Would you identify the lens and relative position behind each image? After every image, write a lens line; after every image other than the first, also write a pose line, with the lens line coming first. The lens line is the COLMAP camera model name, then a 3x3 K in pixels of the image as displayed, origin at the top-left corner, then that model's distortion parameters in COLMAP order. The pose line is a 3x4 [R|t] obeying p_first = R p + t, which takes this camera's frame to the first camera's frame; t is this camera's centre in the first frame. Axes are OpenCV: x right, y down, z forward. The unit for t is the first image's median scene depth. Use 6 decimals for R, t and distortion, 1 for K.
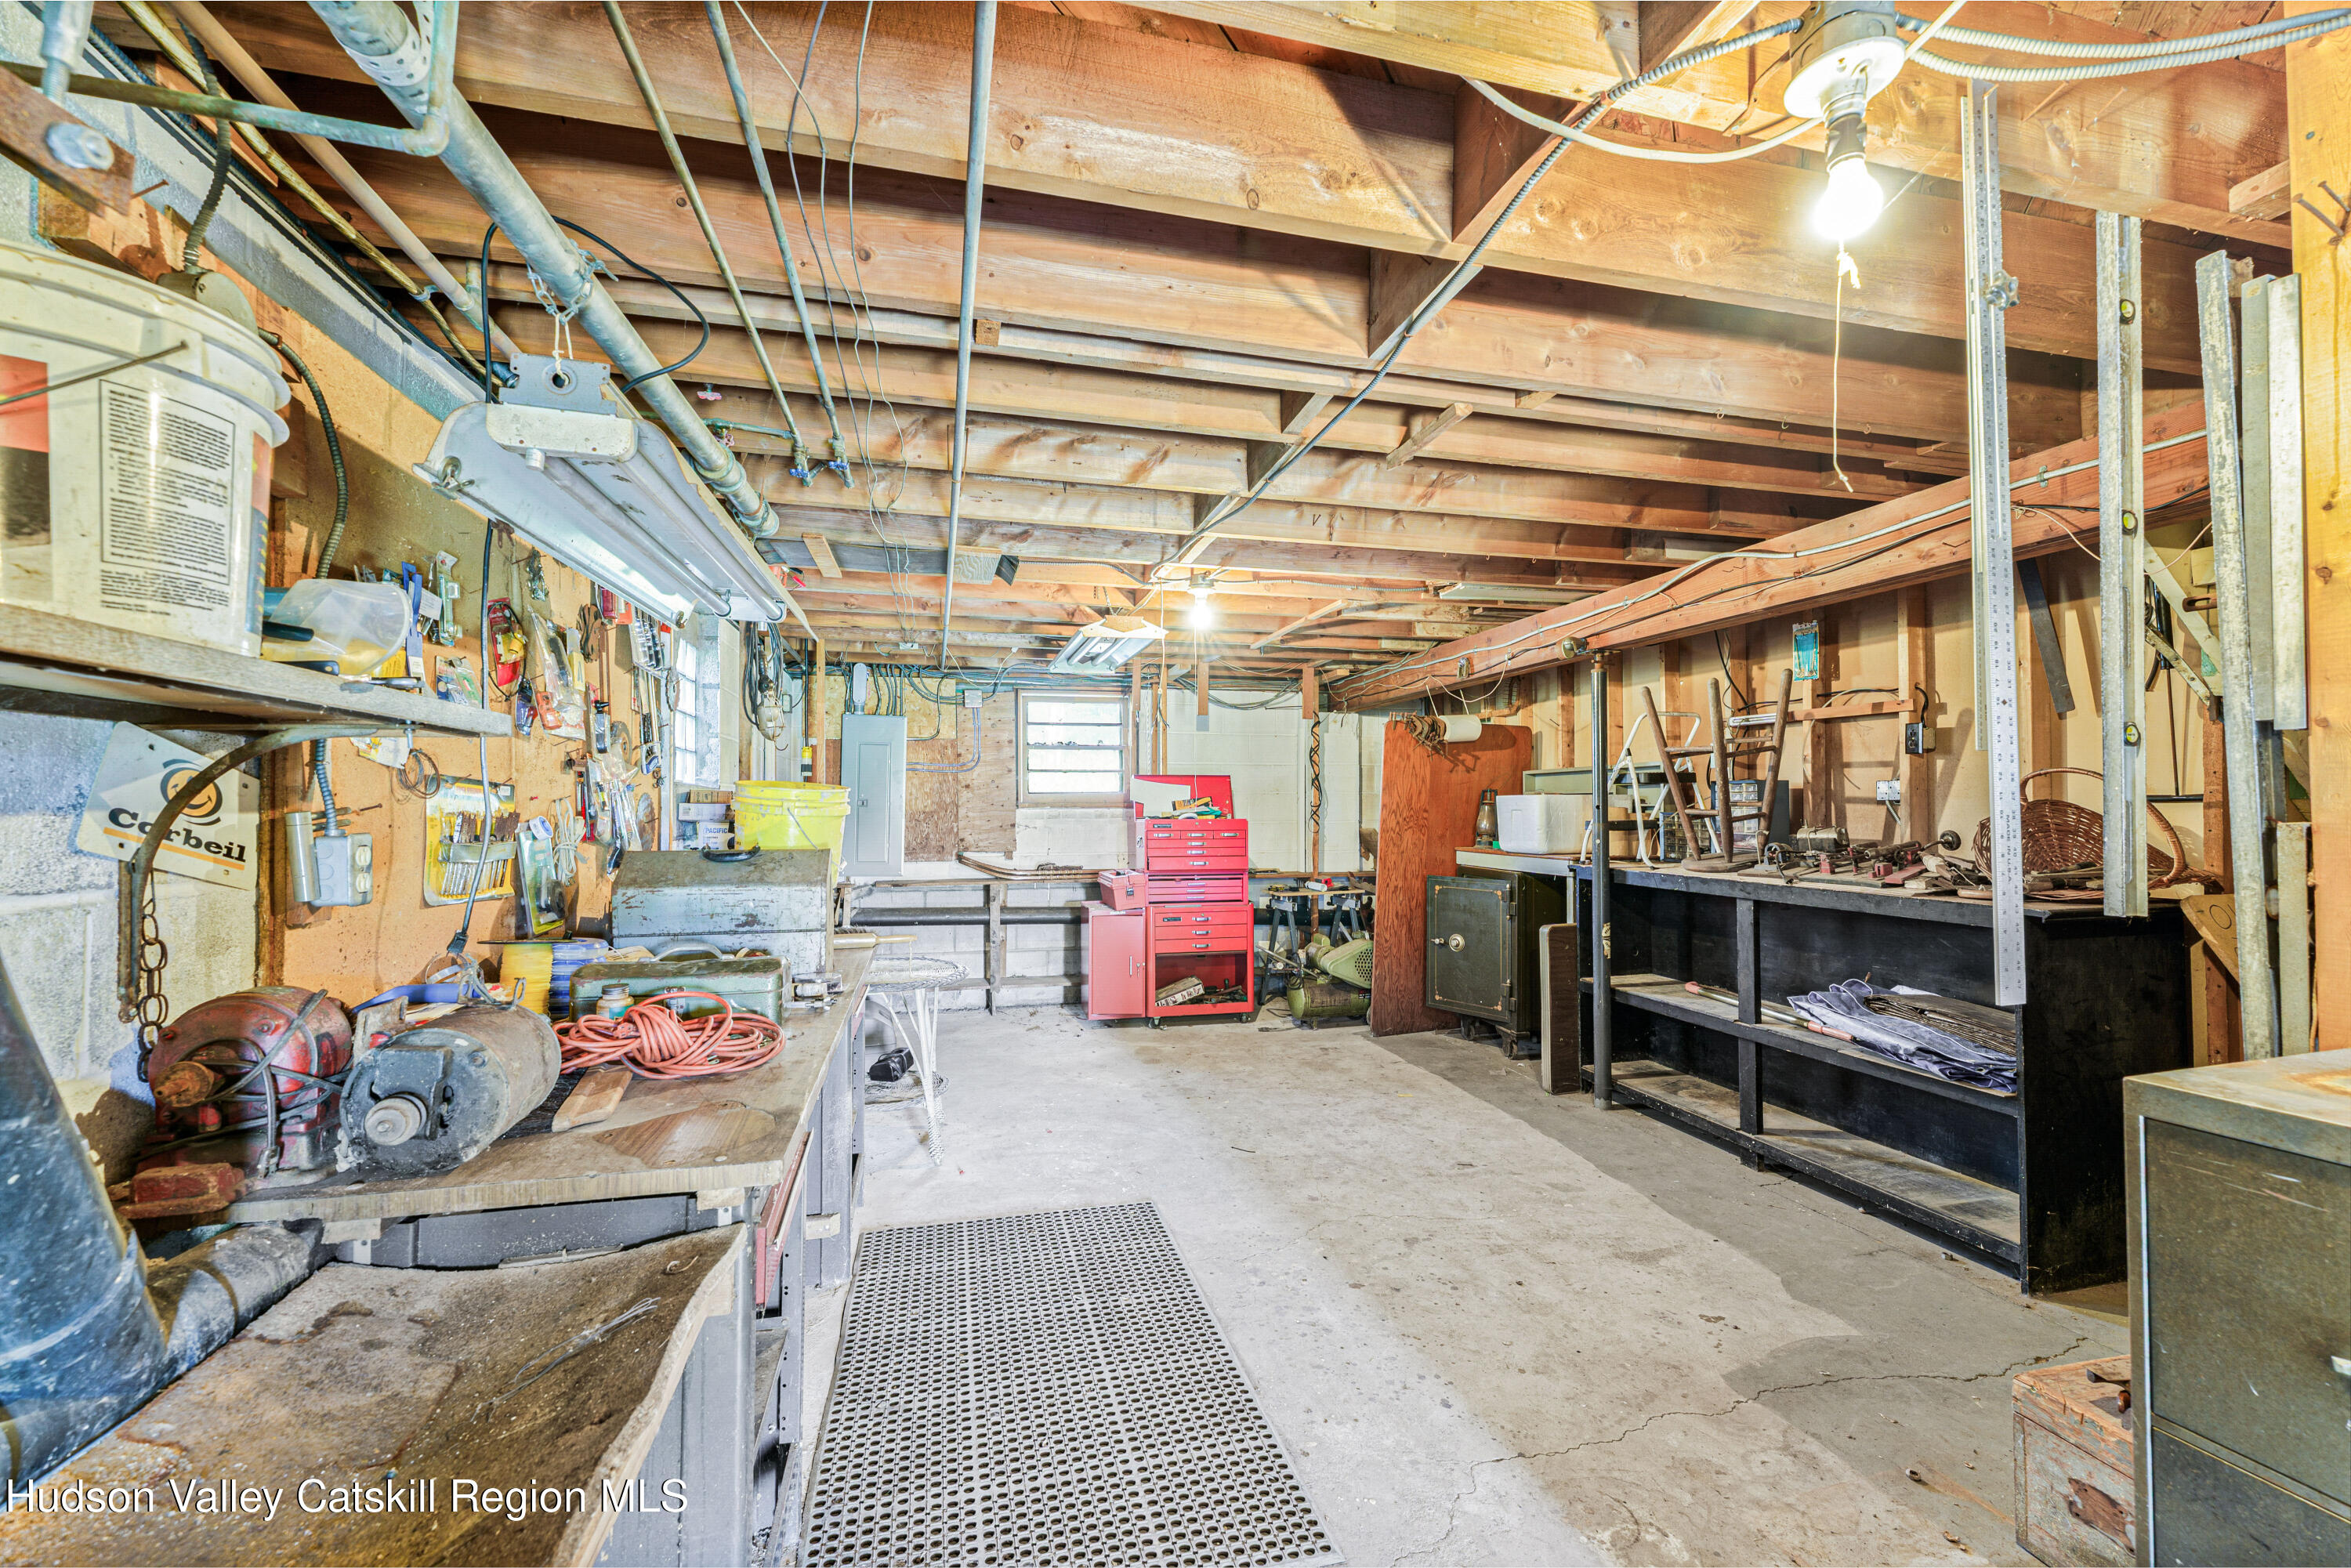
lens RADIAL K [[962.2, 0, 1179.5], [0, 962.2, 784.3], [0, 0, 1]] dist [-0.001270, -0.000290]
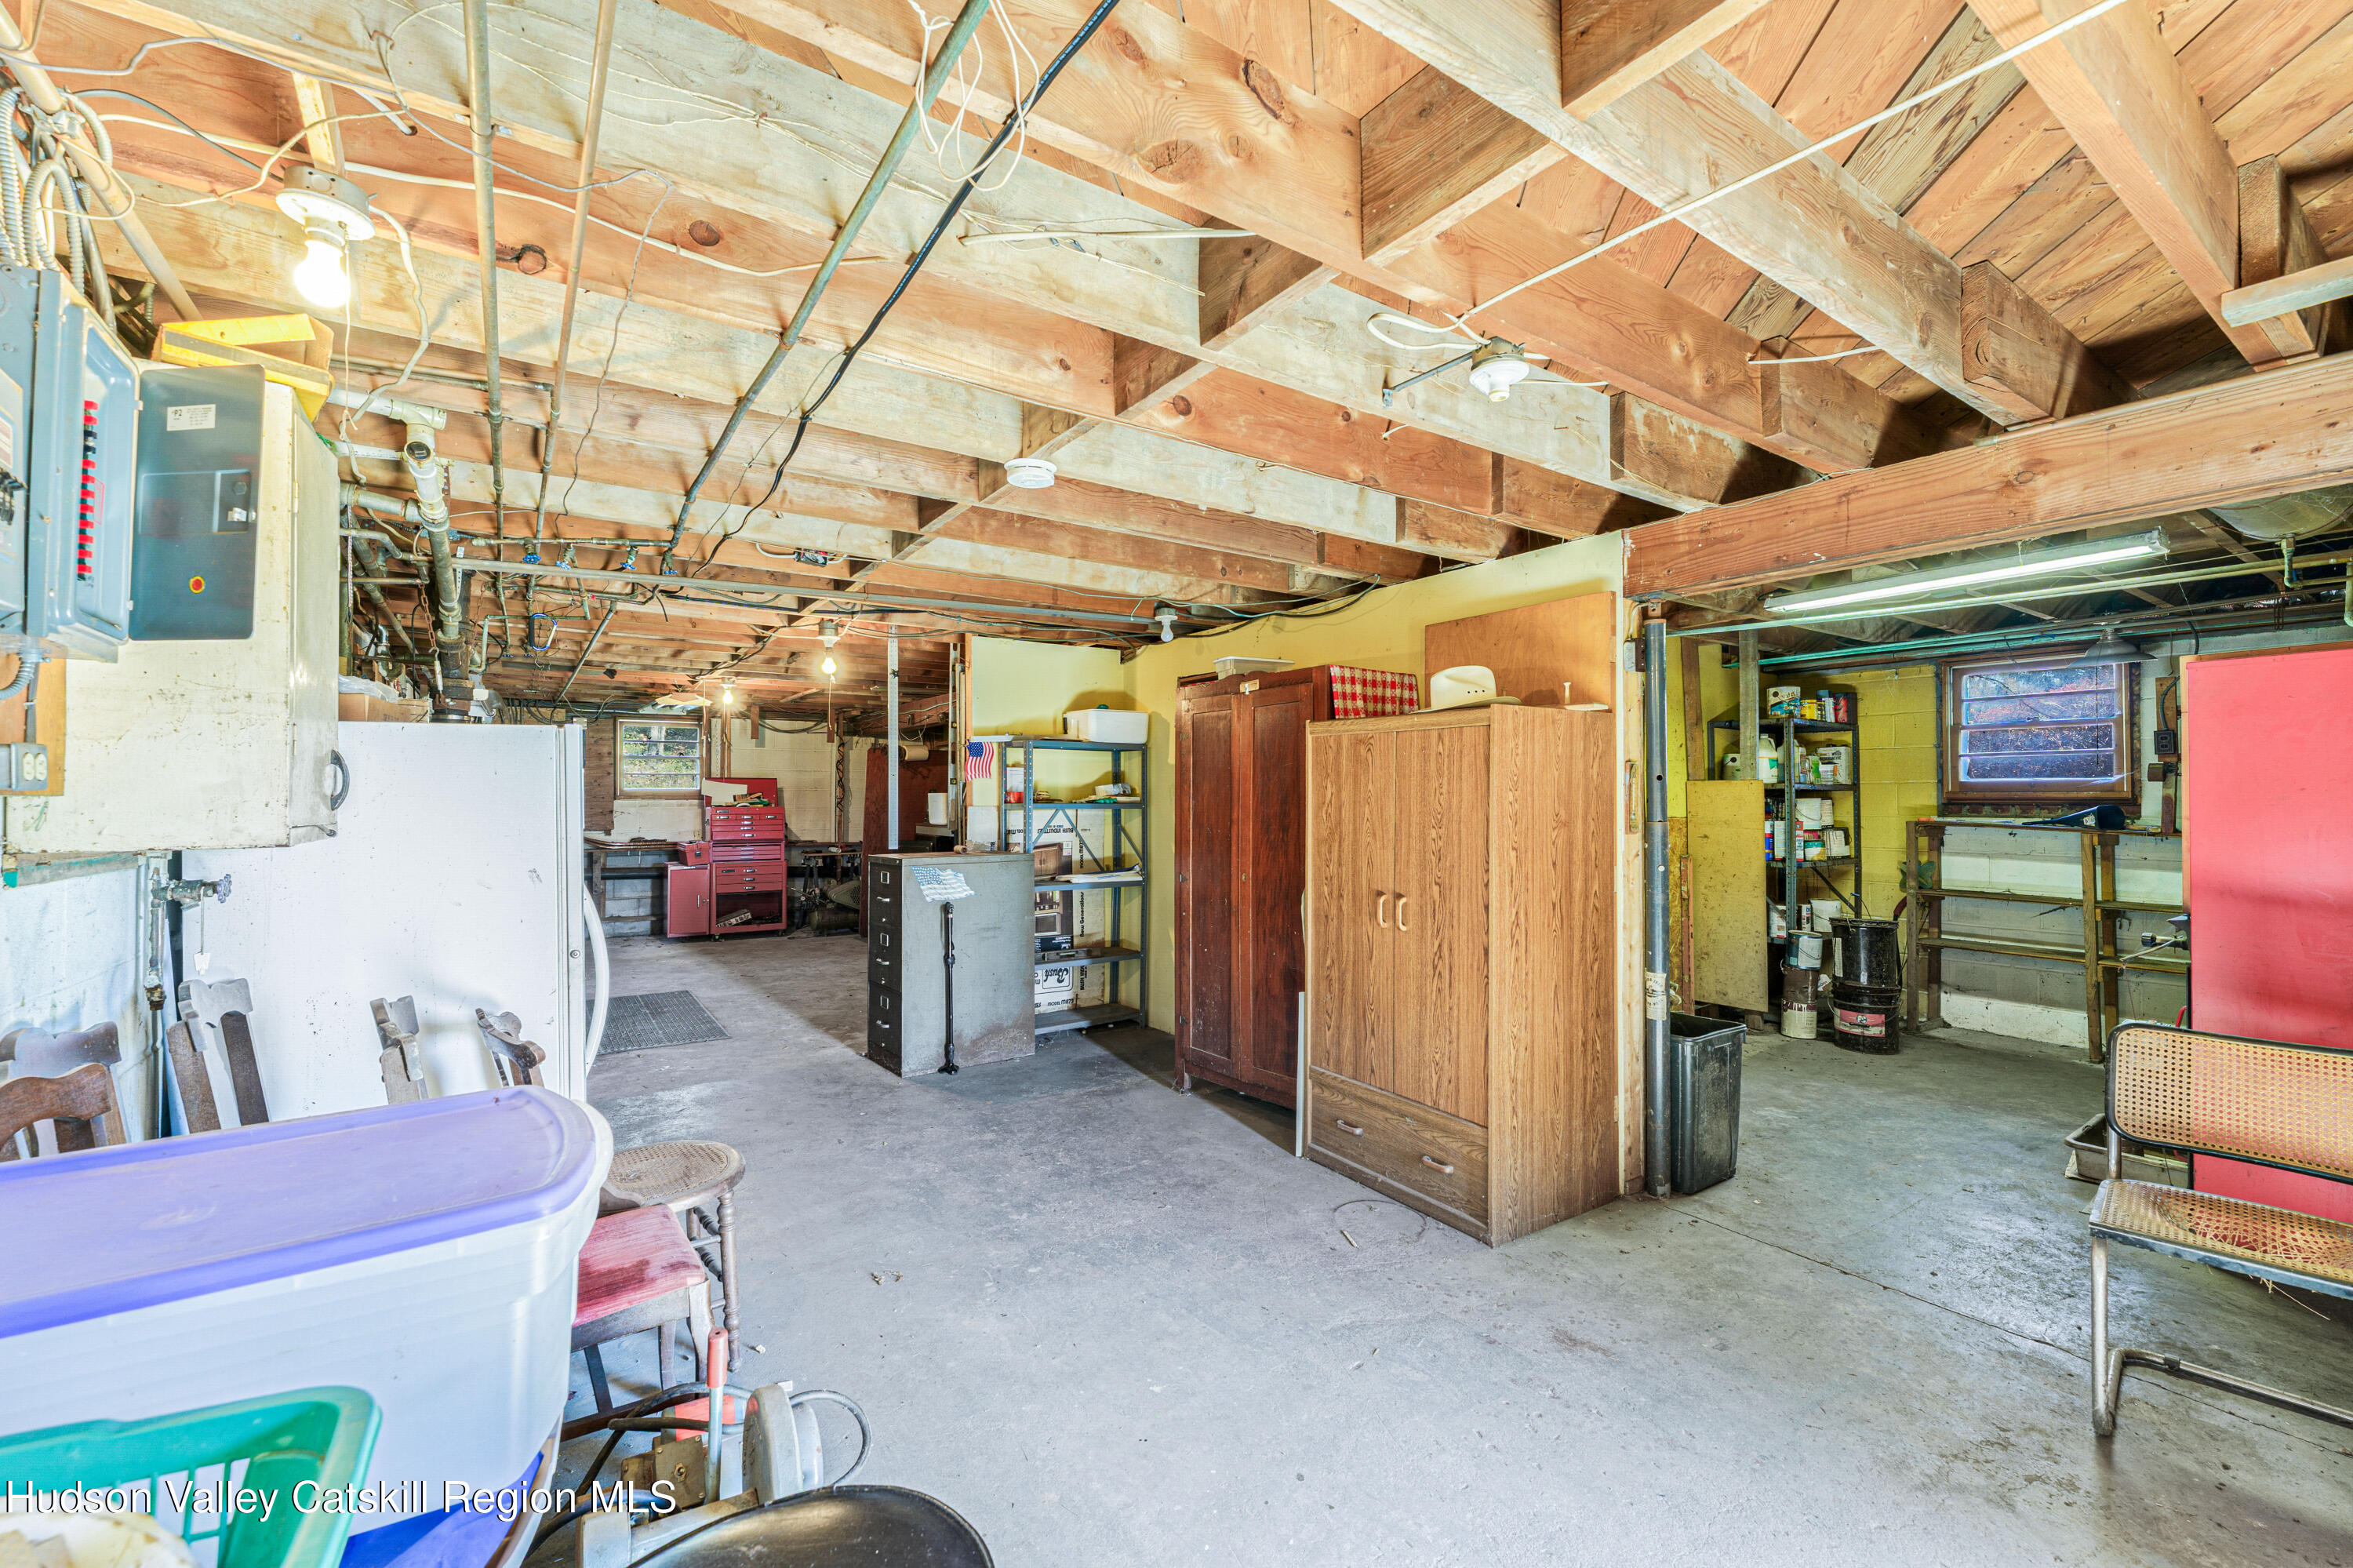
lens RADIAL K [[963.1, 0, 1183.5], [0, 963.1, 779.9], [0, 0, 1]] dist [-0.001270, -0.000290]
pose [[0.932830, 0.006017, 0.360266, 0.109916], [-0.005387, 0.999982, -0.002752, -0.006160], [-0.360276, 0.000626, 0.932846, -0.673416]]
